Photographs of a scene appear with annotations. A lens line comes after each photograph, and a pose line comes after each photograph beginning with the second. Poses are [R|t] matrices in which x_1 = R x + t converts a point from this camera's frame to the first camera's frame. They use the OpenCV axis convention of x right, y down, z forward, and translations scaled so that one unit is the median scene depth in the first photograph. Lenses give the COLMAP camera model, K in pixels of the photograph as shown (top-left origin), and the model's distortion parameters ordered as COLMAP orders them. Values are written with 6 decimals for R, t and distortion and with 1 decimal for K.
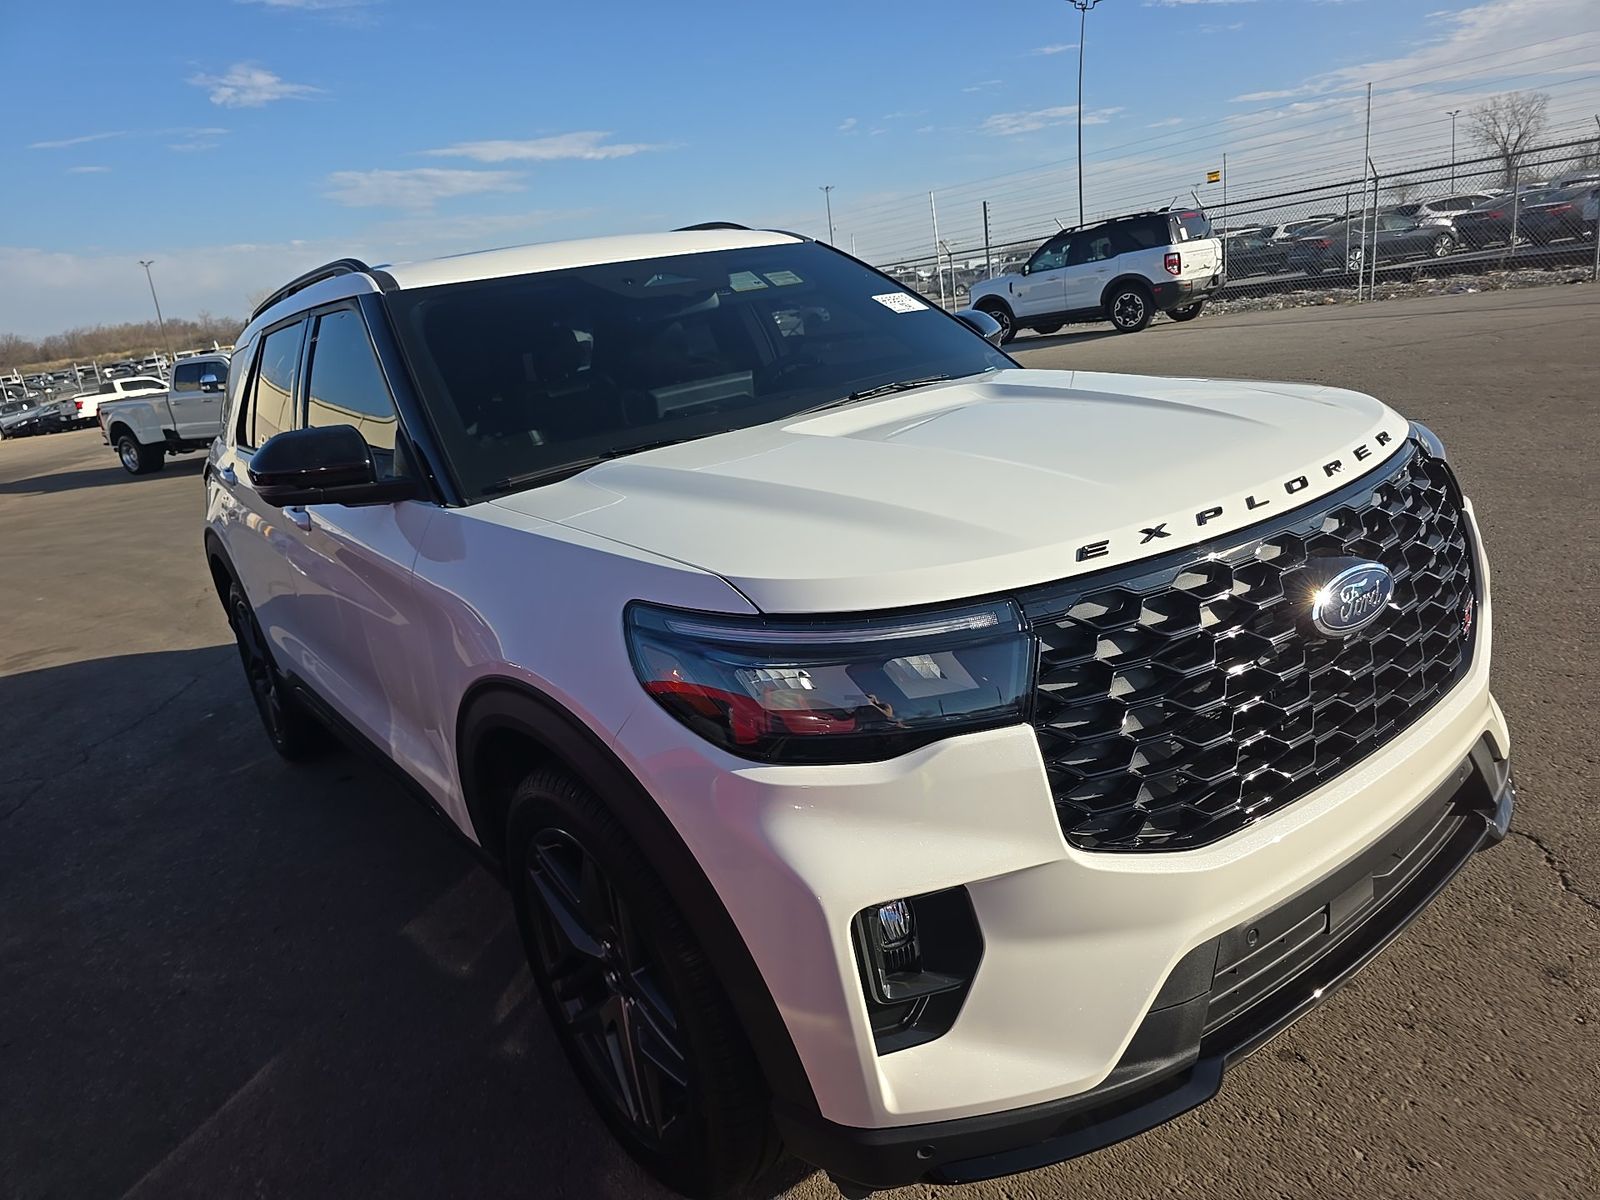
lens RADIAL K [[1118.3, 0, 794.0], [0, 1118.3, 599.6], [0, 0, 1]] dist [0.049942, -0.062205]
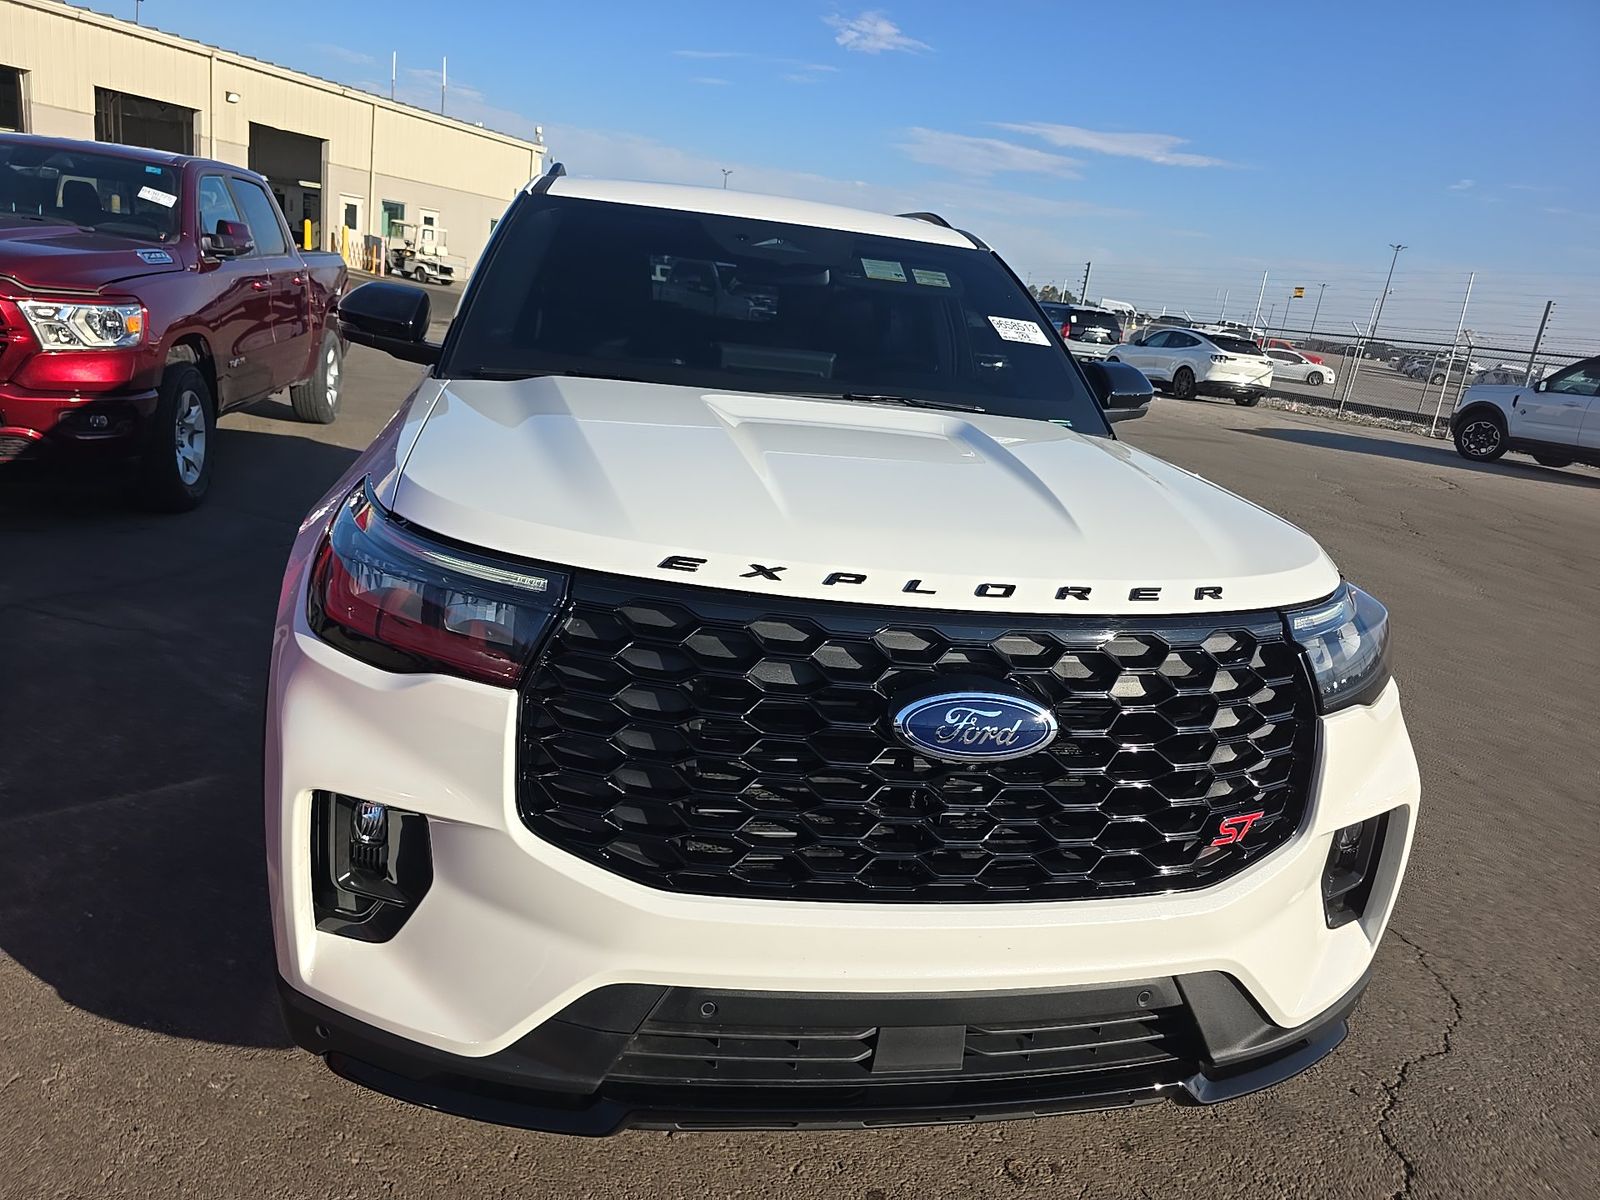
lens RADIAL K [[1118.3, 0, 794.0], [0, 1118.3, 599.6], [0, 0, 1]] dist [0.049942, -0.062205]
pose [[0.864723, 0.347219, -0.362896, 0.340007], [-0.344013, 0.935905, 0.075748, -0.057749], [0.365938, 0.059340, 0.928746, 0.066022]]
